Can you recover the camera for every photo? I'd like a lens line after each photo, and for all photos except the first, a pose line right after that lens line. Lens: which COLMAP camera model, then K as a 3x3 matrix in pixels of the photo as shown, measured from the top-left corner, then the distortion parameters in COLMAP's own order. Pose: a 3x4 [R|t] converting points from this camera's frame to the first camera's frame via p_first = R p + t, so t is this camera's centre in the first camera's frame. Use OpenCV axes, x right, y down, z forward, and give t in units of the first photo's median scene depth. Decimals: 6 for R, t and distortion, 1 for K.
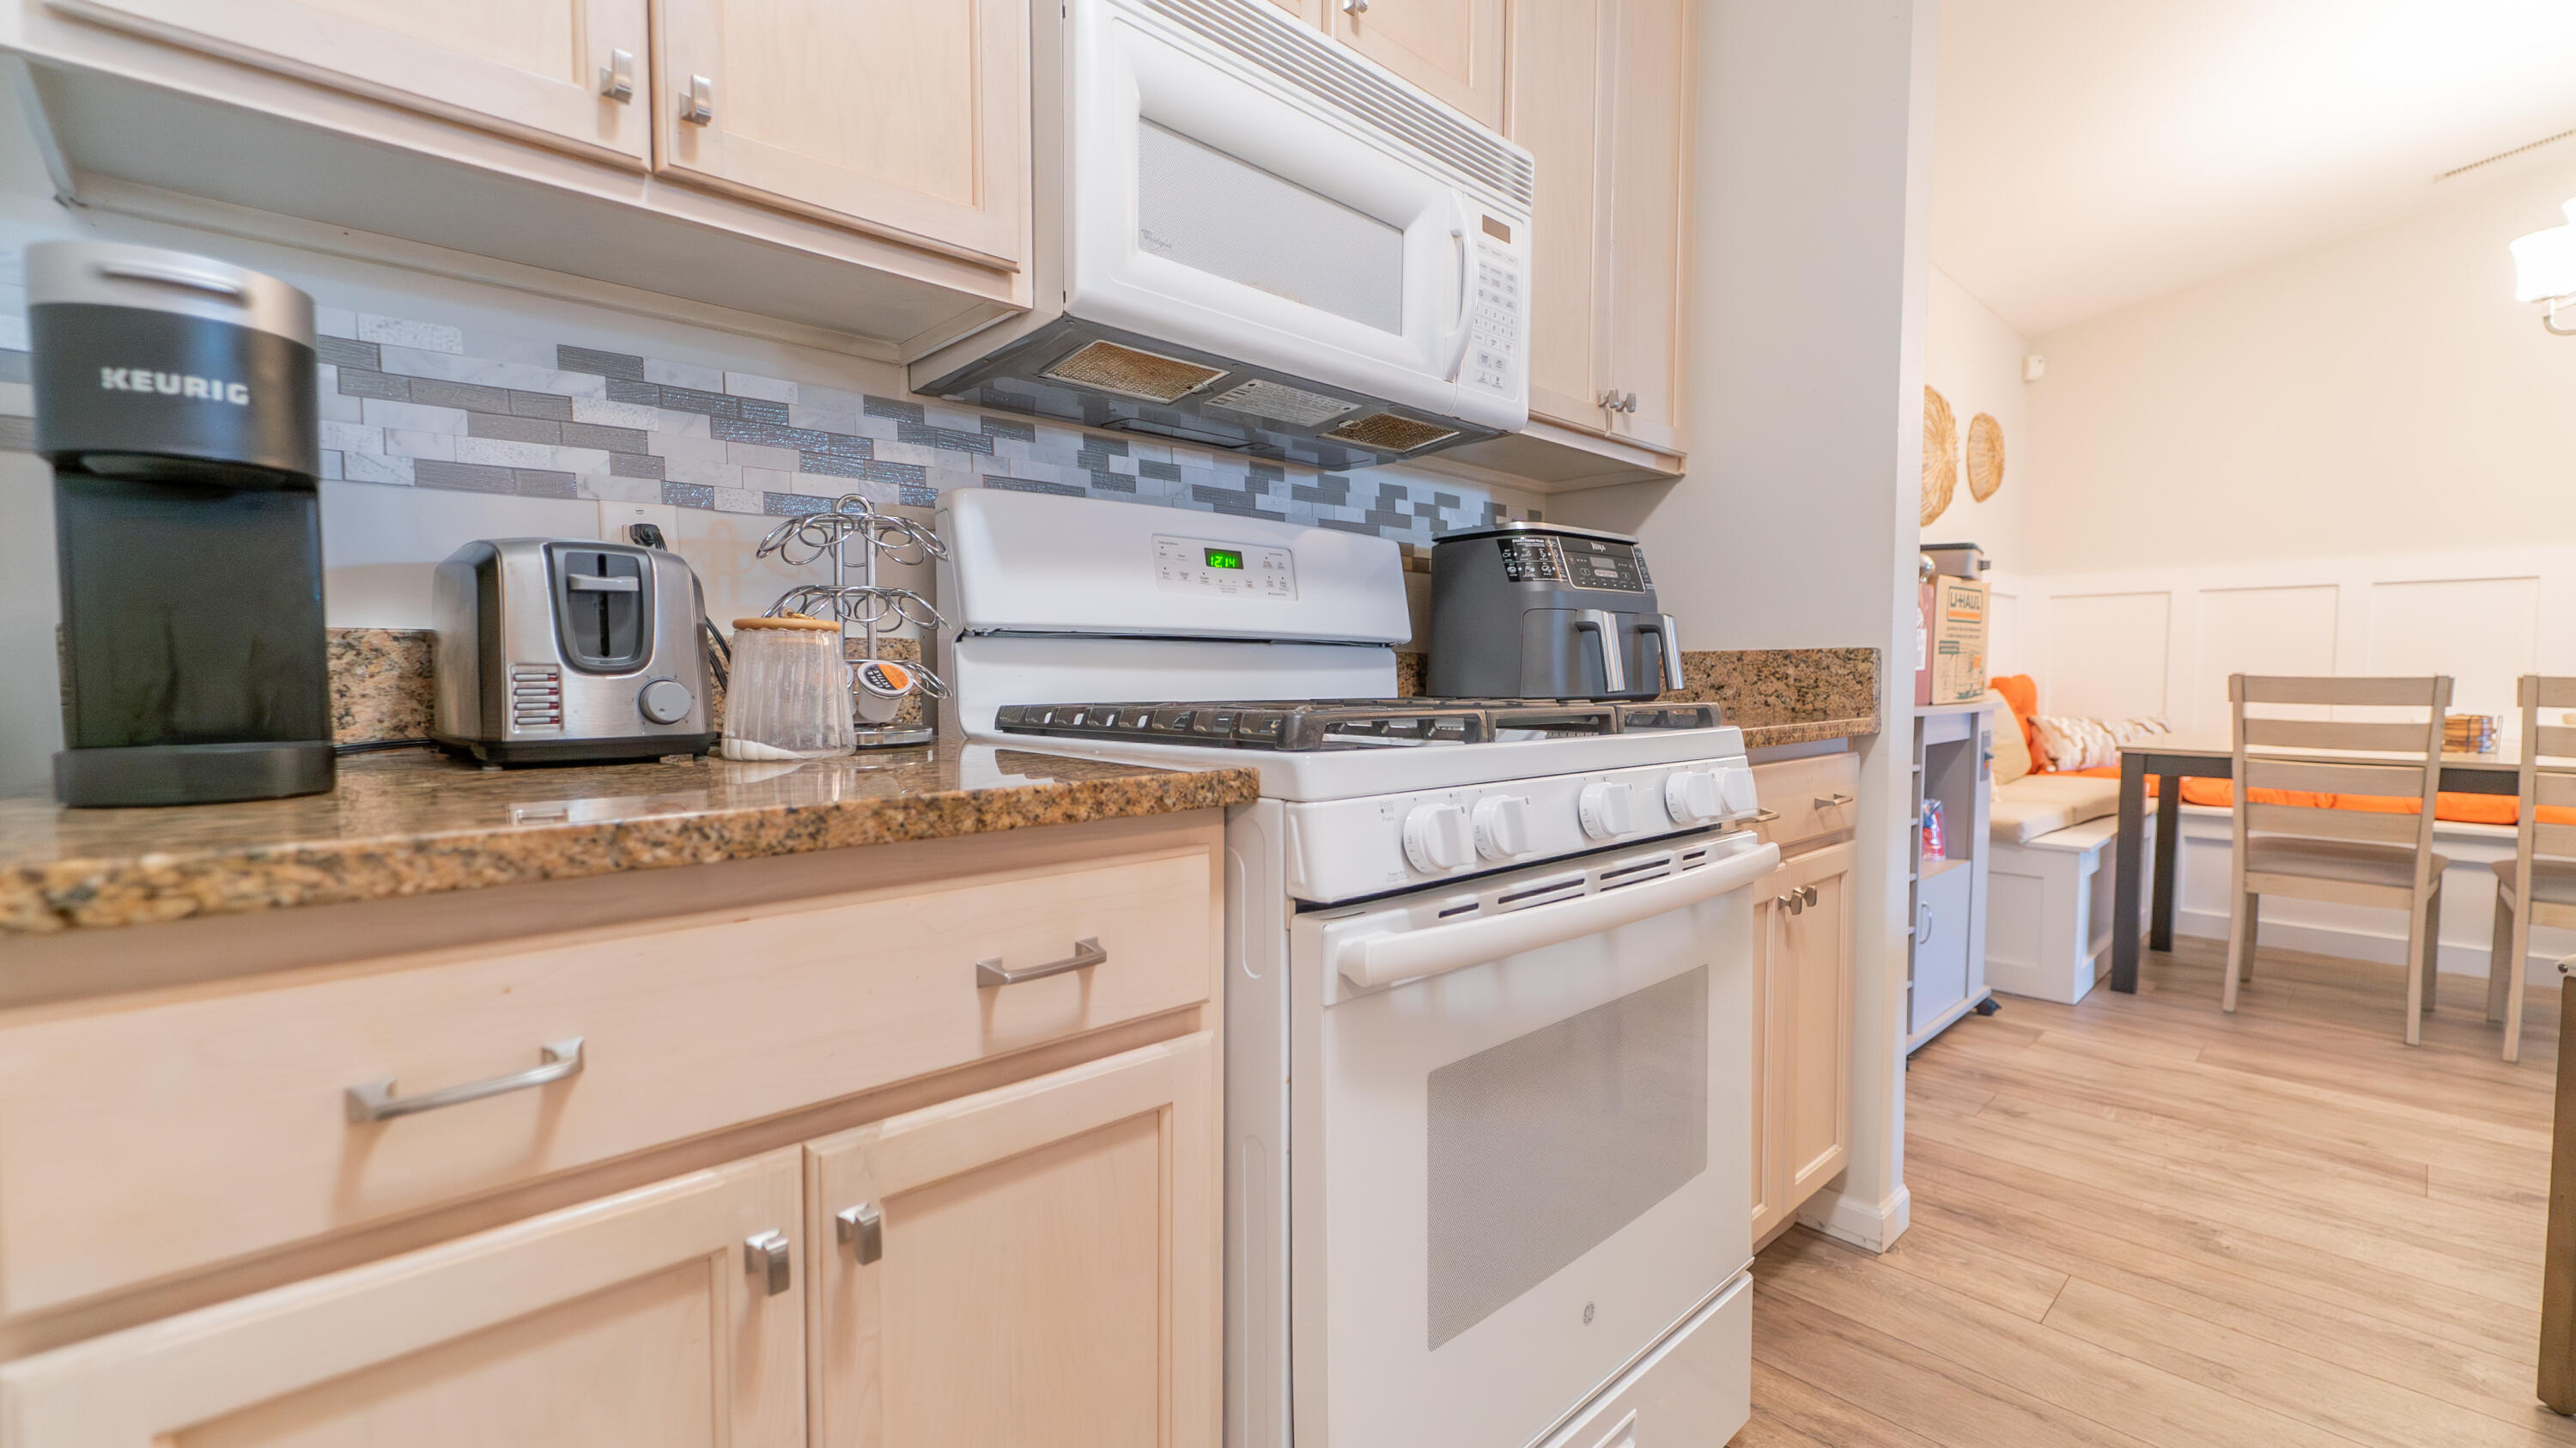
lens RADIAL K [[1069.8, 0, 1293.7], [0, 1069.8, 728.6], [0, 0, 1]] dist [-0.001311, -0.000191]
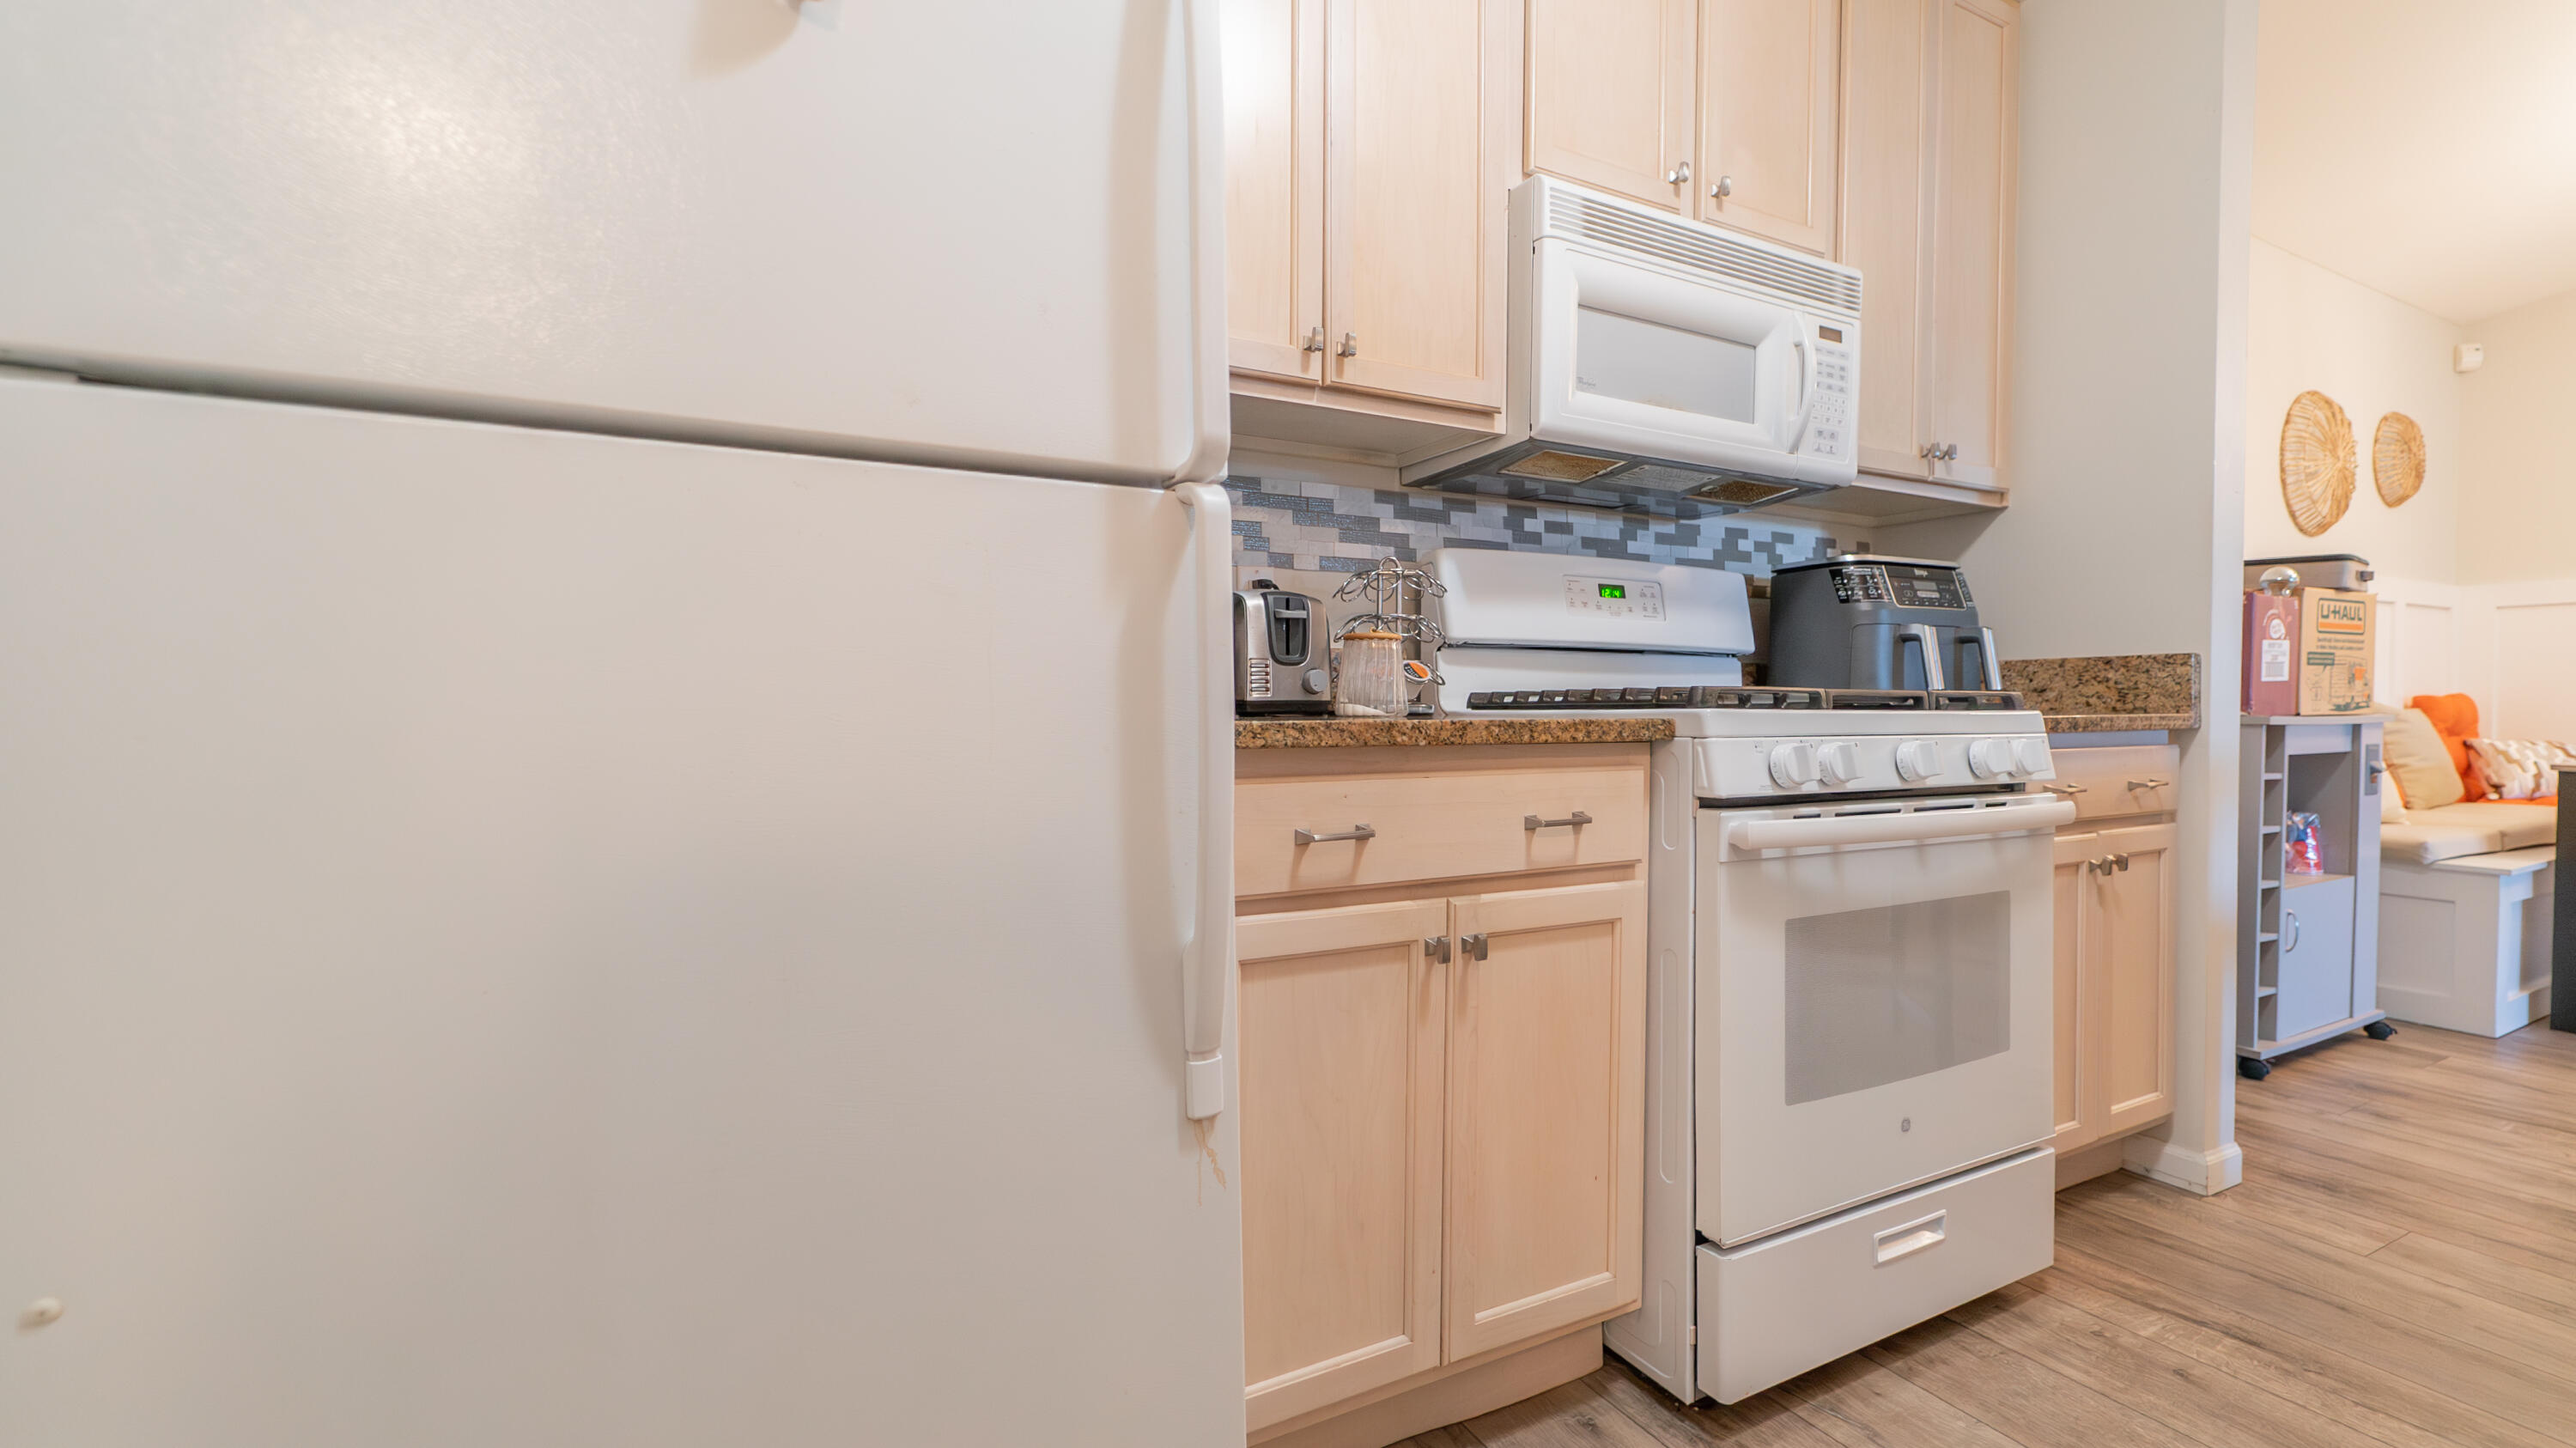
lens RADIAL K [[1066.0, 0, 1294.2], [0, 1066.0, 729.5], [0, 0, 1]] dist [0.000862, -0.000620]
pose [[0.964183, 0.007221, -0.265139, -0.090203], [-0.014954, 0.999519, -0.027159, 0.059034], [0.264815, 0.030151, 0.963828, -0.400646]]
